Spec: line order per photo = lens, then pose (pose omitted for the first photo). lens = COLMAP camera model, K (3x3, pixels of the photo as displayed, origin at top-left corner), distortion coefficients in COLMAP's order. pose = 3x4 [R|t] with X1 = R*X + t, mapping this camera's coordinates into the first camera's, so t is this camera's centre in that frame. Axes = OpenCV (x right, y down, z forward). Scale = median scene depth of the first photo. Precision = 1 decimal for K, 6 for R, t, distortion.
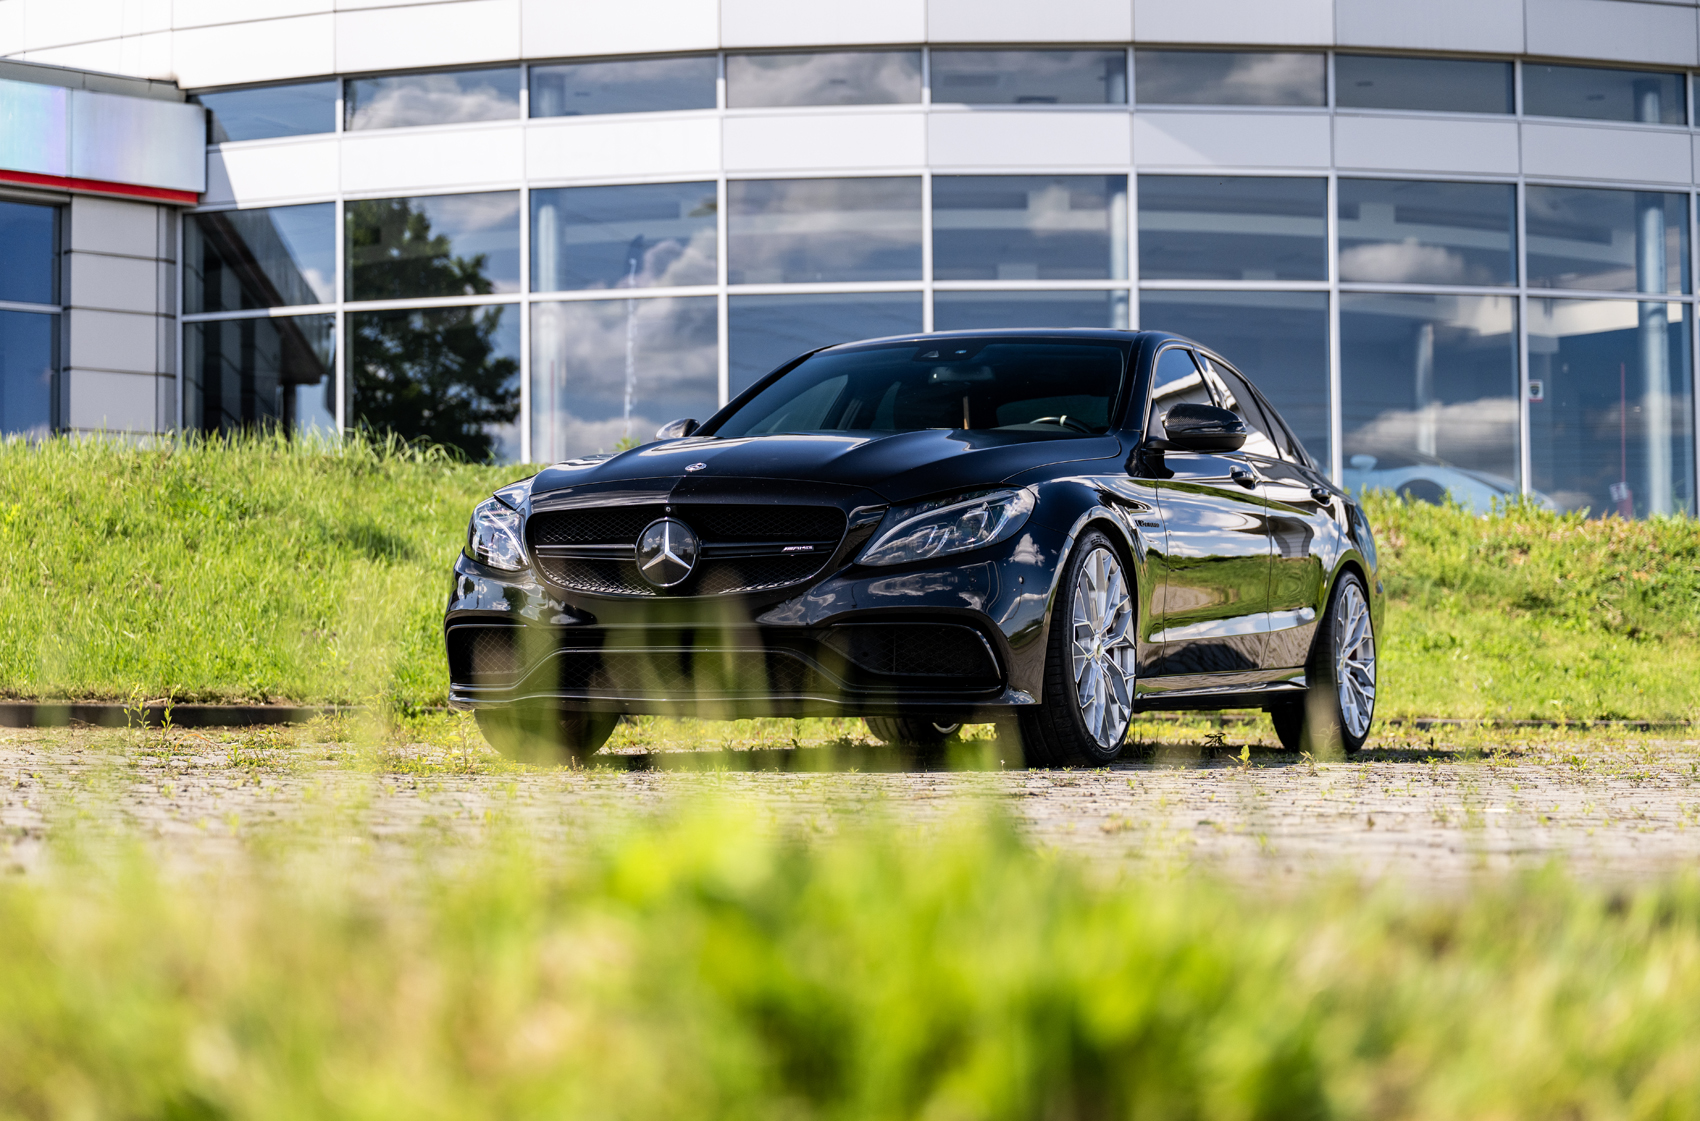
lens RADIAL K [[3008.7, 0, 850.0], [0, 3008.7, 560.5], [0, 0, 1]] dist [0.006408, -0.198588]
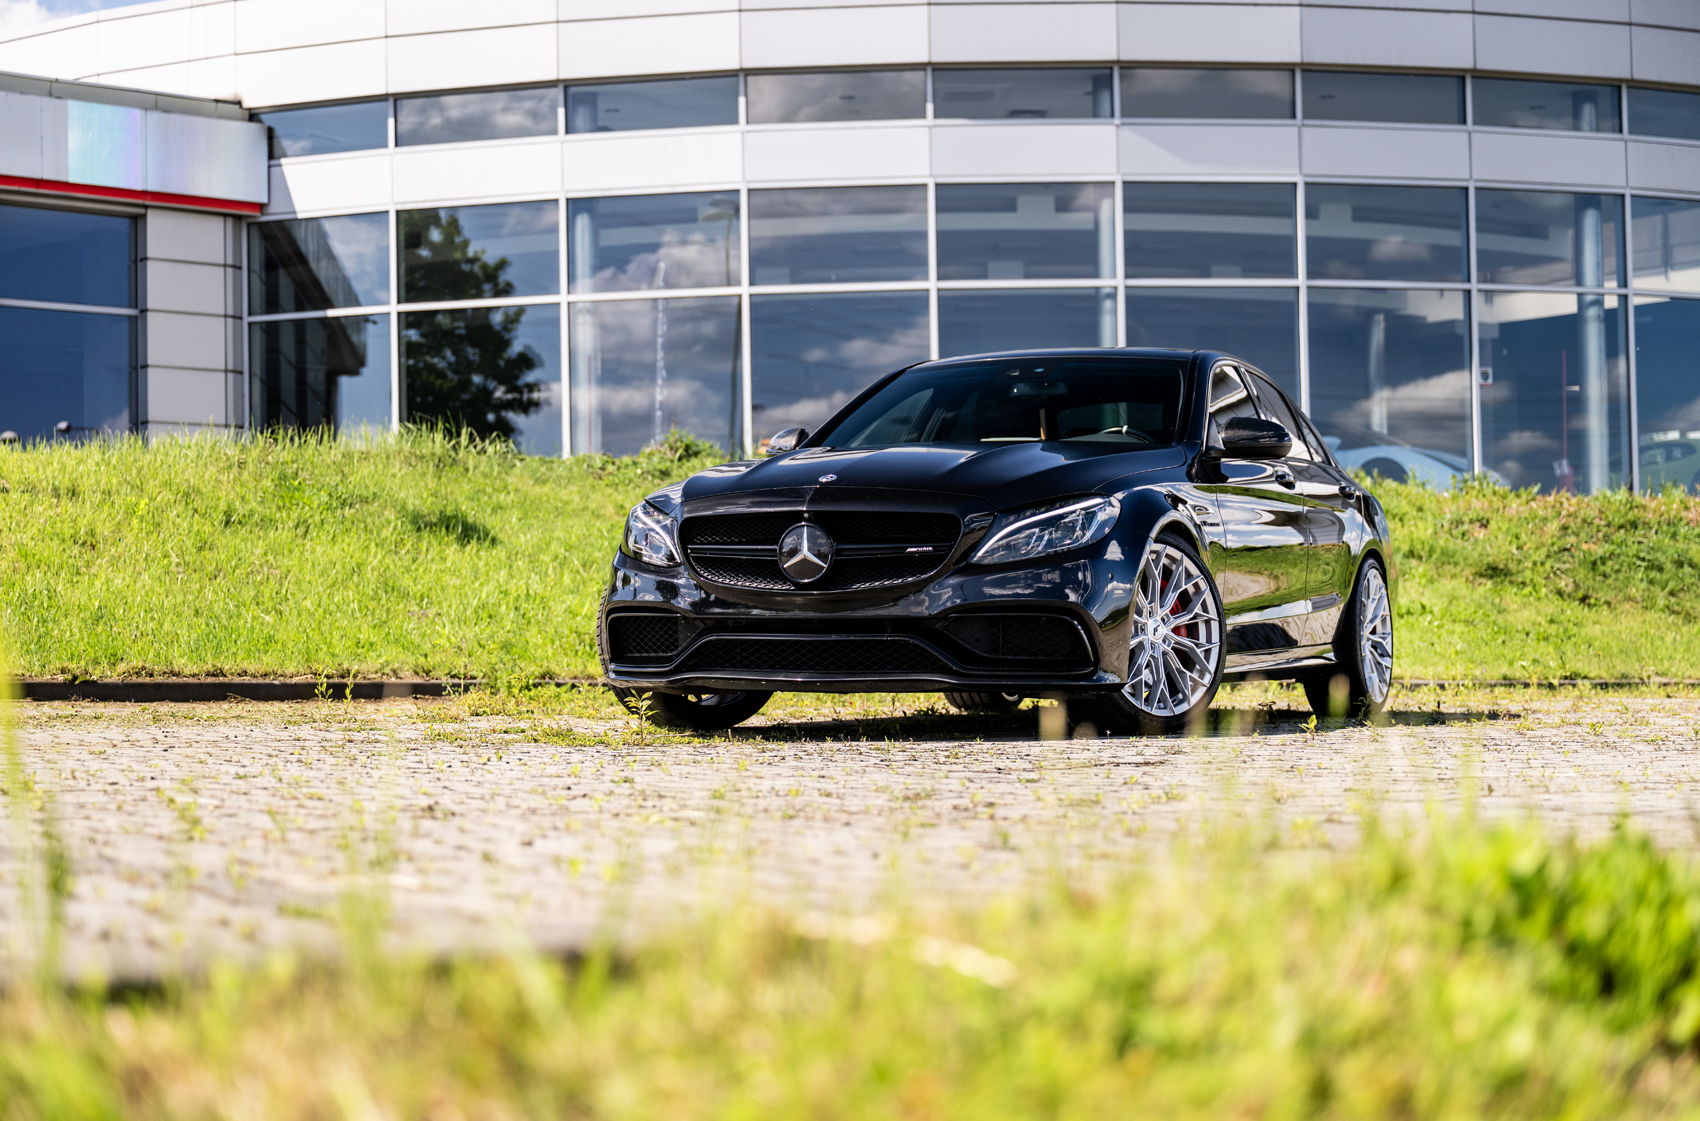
lens RADIAL K [[2806.1, 0, 850.0], [0, 2806.1, 560.5], [0, 0, 1]] dist [-0.022262, -0.021721]
pose [[0.999921, -0.008254, 0.009450, -0.014853], [0.008142, 0.999897, 0.011835, -0.003362], [-0.009547, -0.011757, 0.999885, -0.022144]]
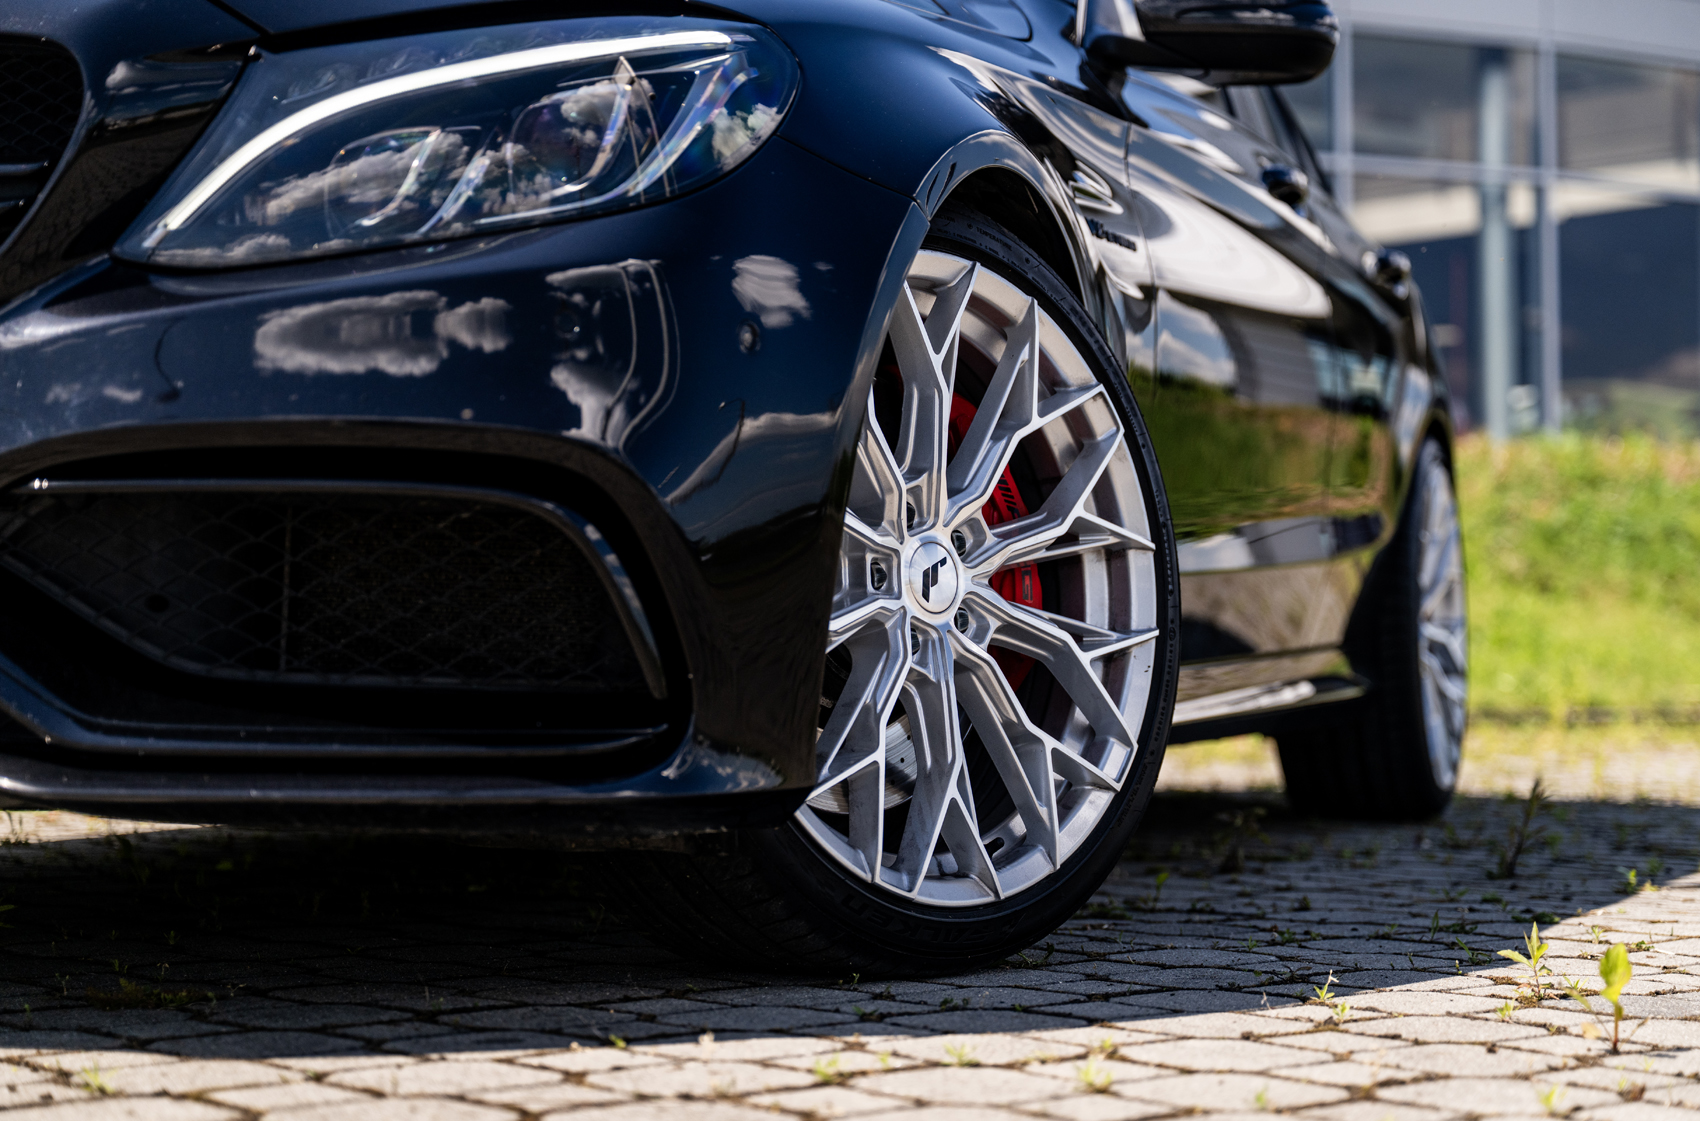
lens RADIAL K [[2946.0, 0, 850.0], [0, 2946.0, 560.5], [0, 0, 1]] dist [-0.003316, -0.009678]
pose [[0.995675, 0.005066, 0.092768, 0.011104], [-0.006256, 0.999902, 0.012542, 0.006562], [-0.092695, -0.013068, 0.995609, 0.198963]]
